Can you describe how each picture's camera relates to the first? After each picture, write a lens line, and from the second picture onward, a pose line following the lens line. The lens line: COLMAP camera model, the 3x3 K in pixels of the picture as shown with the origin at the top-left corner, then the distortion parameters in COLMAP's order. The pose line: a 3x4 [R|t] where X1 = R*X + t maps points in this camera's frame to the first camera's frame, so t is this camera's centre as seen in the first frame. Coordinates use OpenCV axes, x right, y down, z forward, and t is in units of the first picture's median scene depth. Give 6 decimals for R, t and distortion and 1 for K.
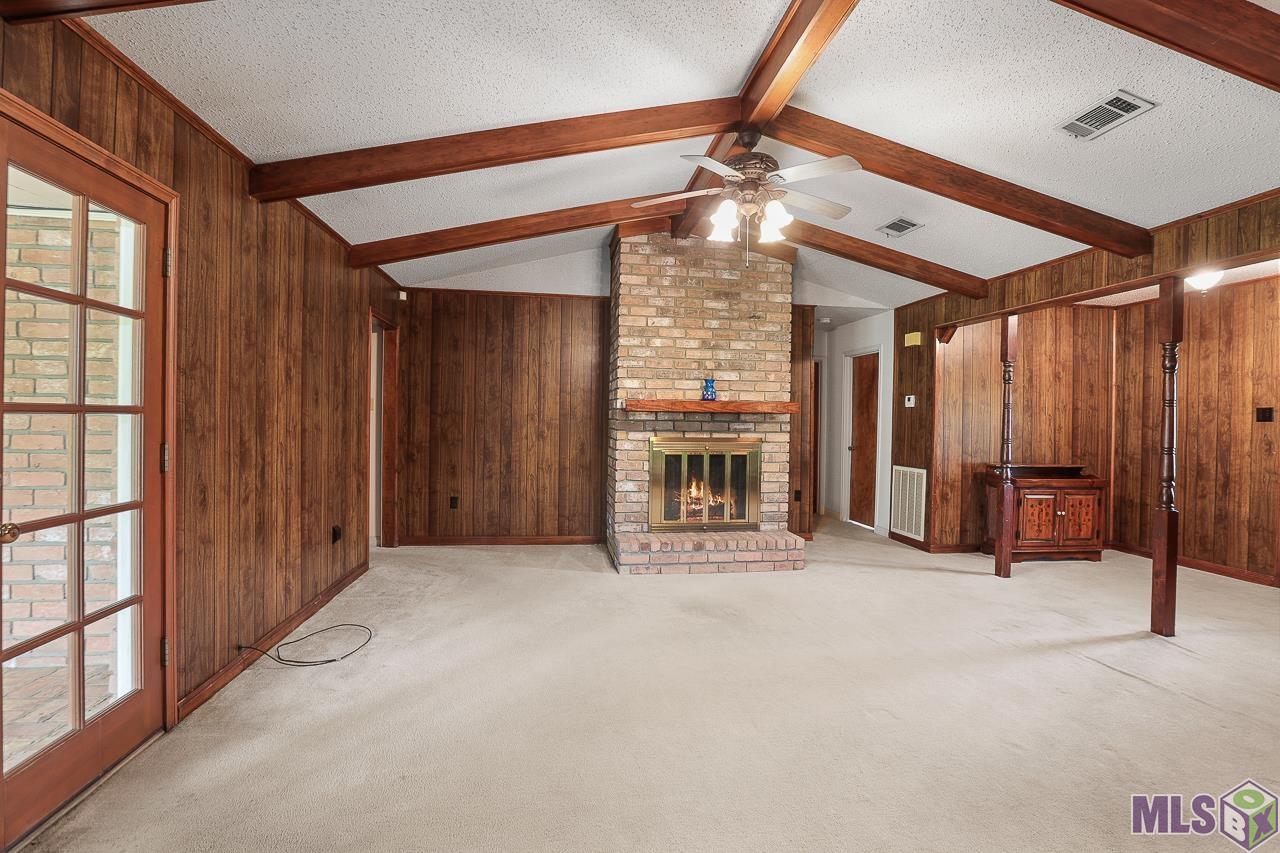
lens RADIAL K [[611.7, 0, 637.3], [0, 611.7, 420.2], [0, 0, 1]] dist [-0.022777, 0.002098]
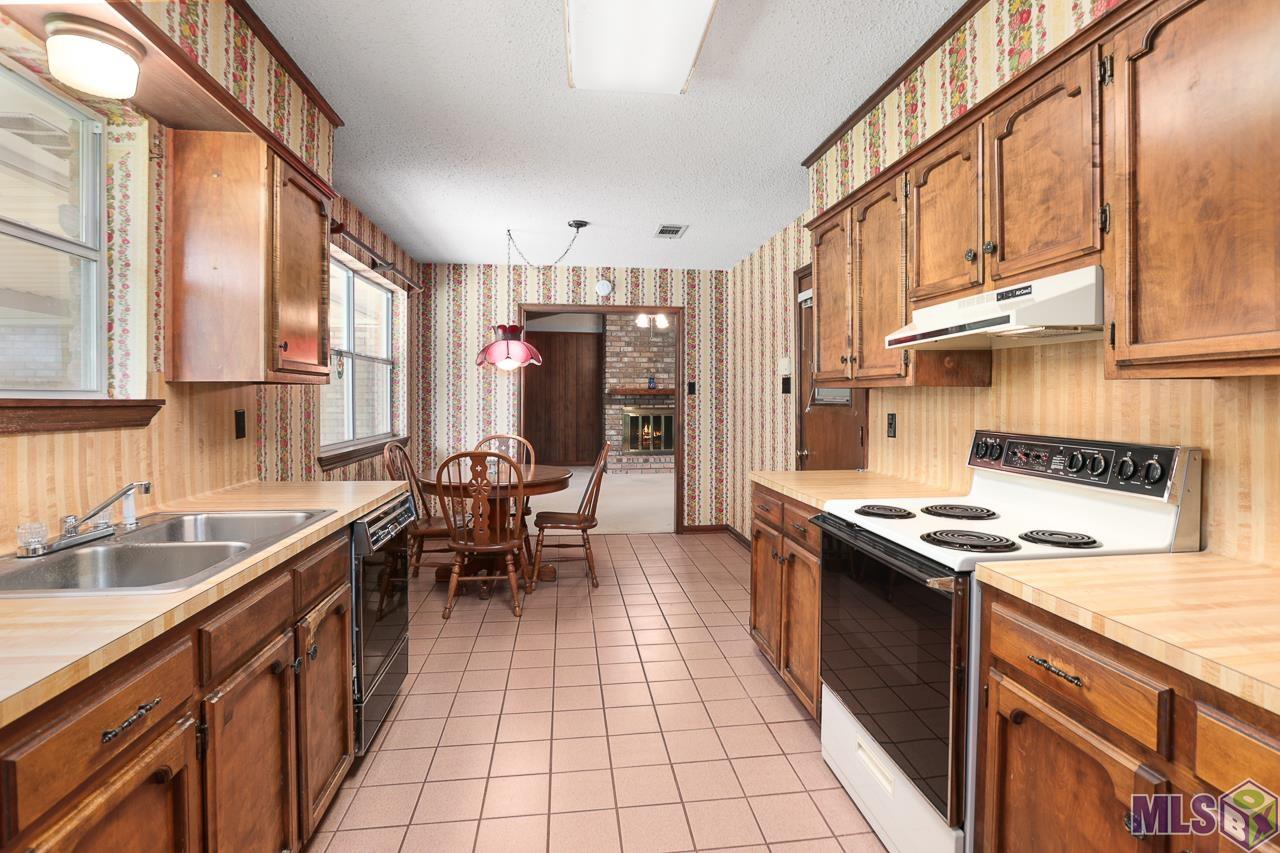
lens RADIAL K [[611.7, 0, 622.7], [0, 611.7, 406.2], [0, 0, 1]] dist [-0.022777, 0.002098]
pose [[0.999415, -0.012294, -0.031913, 0.083568], [0.012583, 0.999881, 0.008874, 0.005860], [0.031800, -0.009271, 0.999451, -0.966803]]
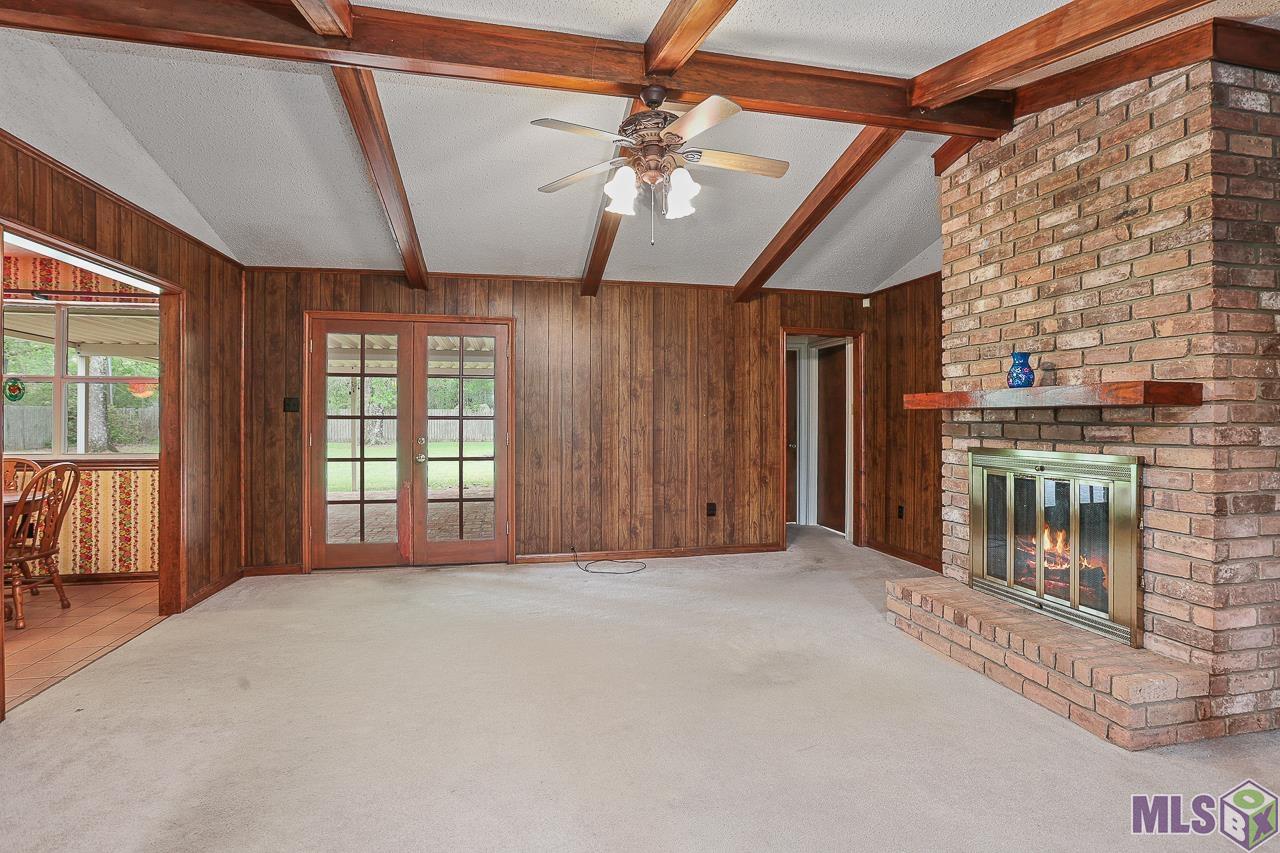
lens RADIAL K [[611.7, 0, 631.9], [0, 611.7, 420.8], [0, 0, 1]] dist [-0.022777, 0.002098]
pose [[0.078817, -0.010321, -0.996836, 0.657031], [-0.002148, 0.999942, -0.010523, 0.006377], [0.996887, 0.002970, 0.078790, 0.564657]]
